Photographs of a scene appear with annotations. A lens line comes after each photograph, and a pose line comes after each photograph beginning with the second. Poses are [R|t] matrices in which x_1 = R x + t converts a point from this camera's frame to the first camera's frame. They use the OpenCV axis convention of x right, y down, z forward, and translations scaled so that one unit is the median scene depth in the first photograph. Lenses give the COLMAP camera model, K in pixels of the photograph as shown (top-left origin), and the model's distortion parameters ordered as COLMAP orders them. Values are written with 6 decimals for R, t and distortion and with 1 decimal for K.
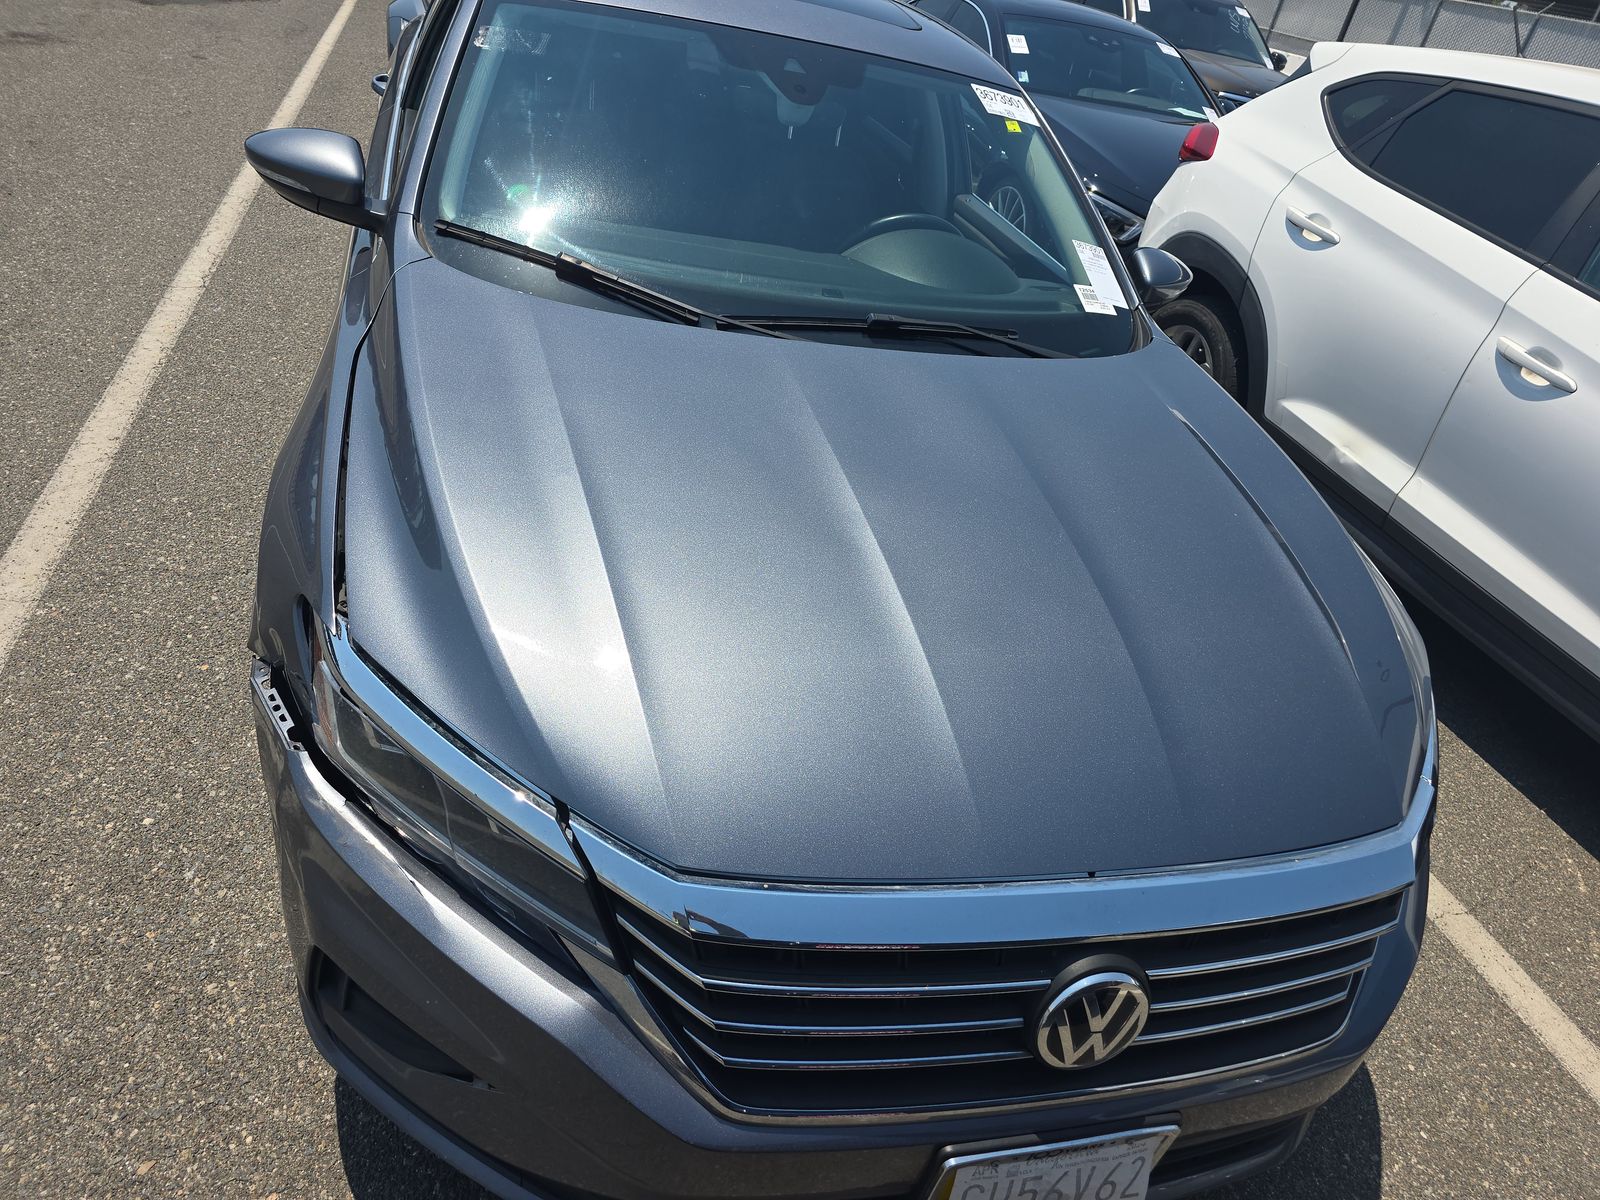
lens RADIAL K [[1082.3, 0, 813.4], [0, 1082.3, 596.8], [0, 0, 1]] dist [0.038574, -0.041727]
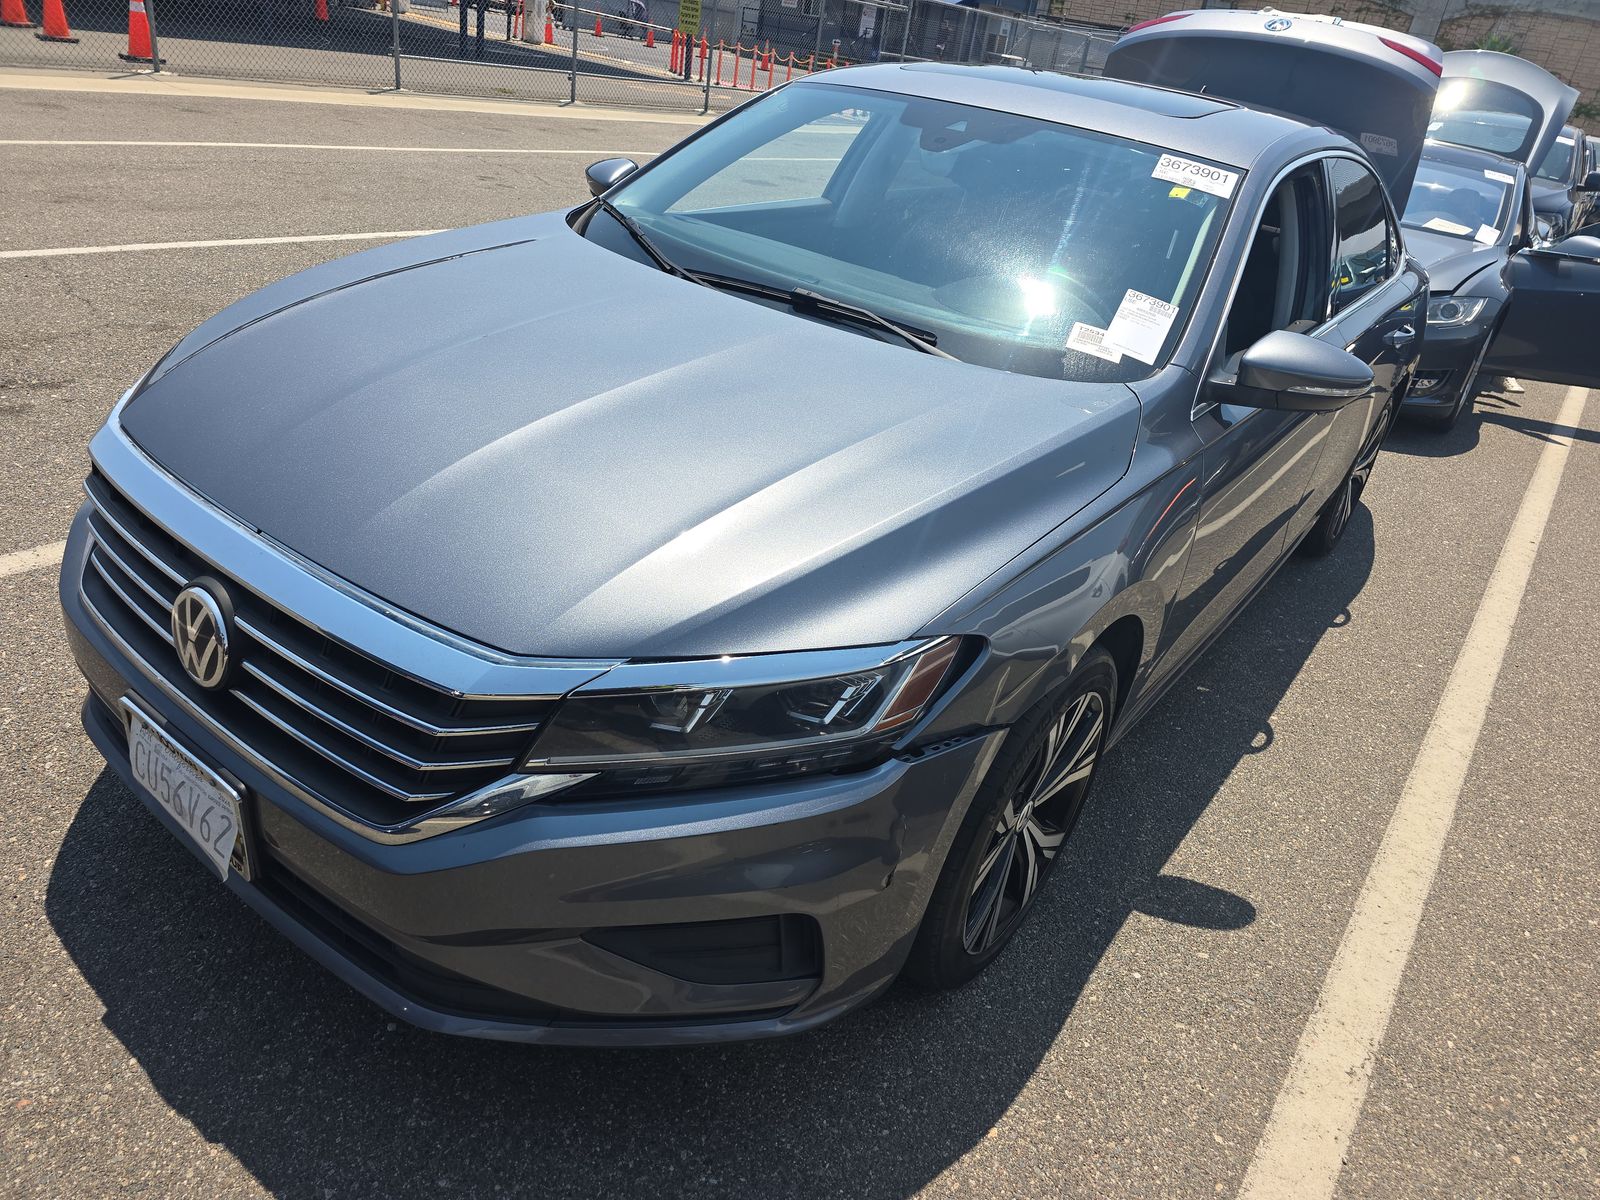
lens RADIAL K [[1082.3, 0, 785.6], [0, 1082.3, 599.8], [0, 0, 1]] dist [0.038574, -0.041727]
pose [[0.624546, 0.272962, -0.731733, 0.920215], [-0.436348, 0.899014, -0.037066, 0.067510], [0.647720, 0.342440, 0.680583, 0.346675]]
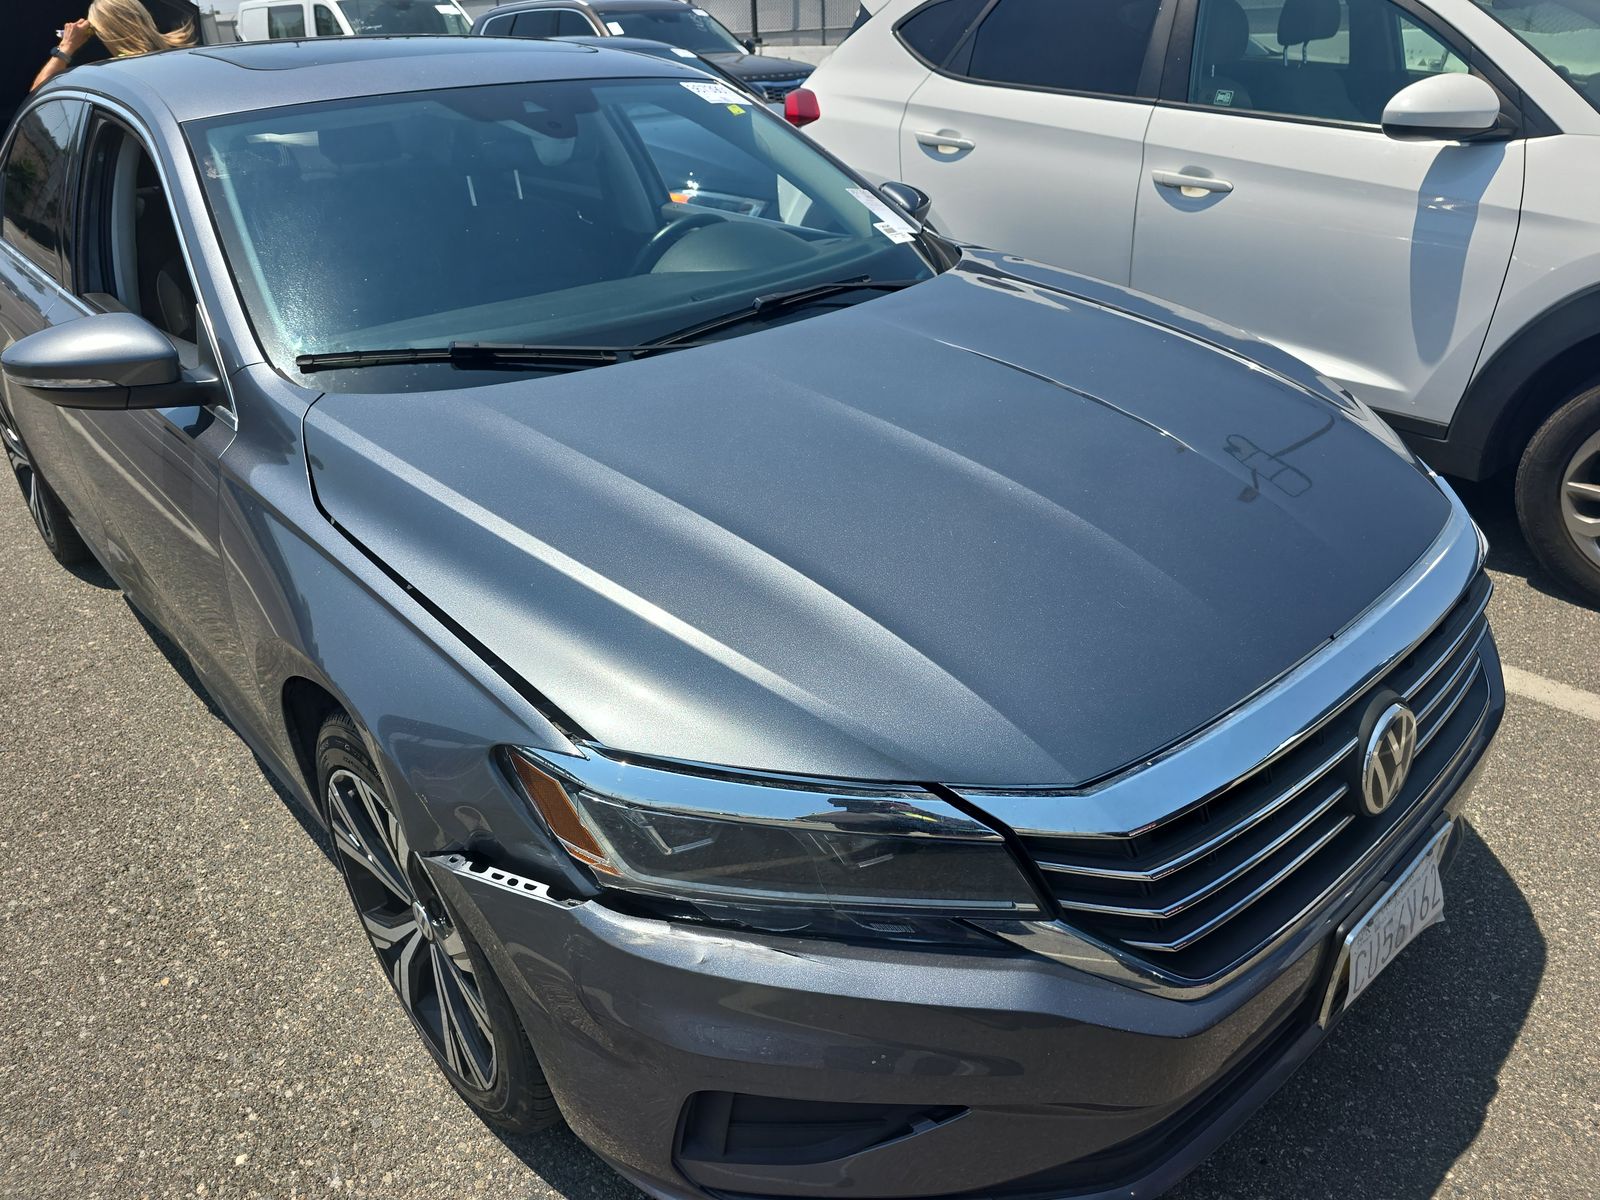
lens RADIAL K [[1082.3, 0, 821.1], [0, 1082.3, 587.5], [0, 0, 1]] dist [0.038574, -0.041727]
pose [[0.864720, -0.409038, 0.291456, -0.289067], [0.420936, 0.906780, 0.023730, -0.018349], [-0.273993, 0.102165, 0.956290, 0.056103]]
